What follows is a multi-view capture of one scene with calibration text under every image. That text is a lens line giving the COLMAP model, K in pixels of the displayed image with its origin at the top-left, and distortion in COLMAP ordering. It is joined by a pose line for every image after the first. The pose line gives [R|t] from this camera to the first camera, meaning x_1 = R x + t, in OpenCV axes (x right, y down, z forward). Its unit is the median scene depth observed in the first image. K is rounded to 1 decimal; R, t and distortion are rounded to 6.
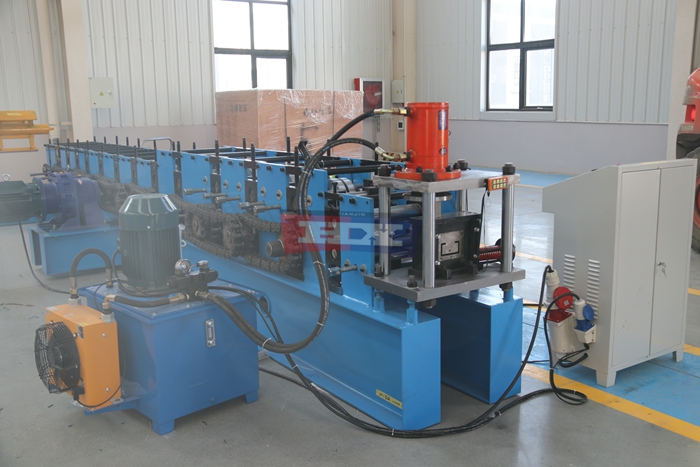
lens RADIAL K [[717.3, 0, 350.0], [0, 717.3, 233.5], [0, 0, 1]] dist [-0.056577, 0.011678]
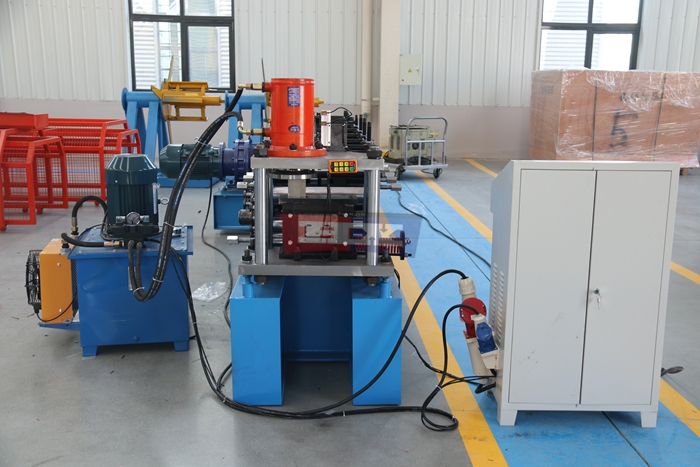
lens RADIAL K [[770.4, 0, 349.5], [0, 770.4, 250.5], [0, 0, 1]] dist [0.024142, 0.021724]
pose [[0.838789, 0.139951, -0.526163, 0.623888], [-0.123972, 0.990107, 0.065722, -0.023081], [0.530155, 0.010103, 0.847840, 0.126488]]
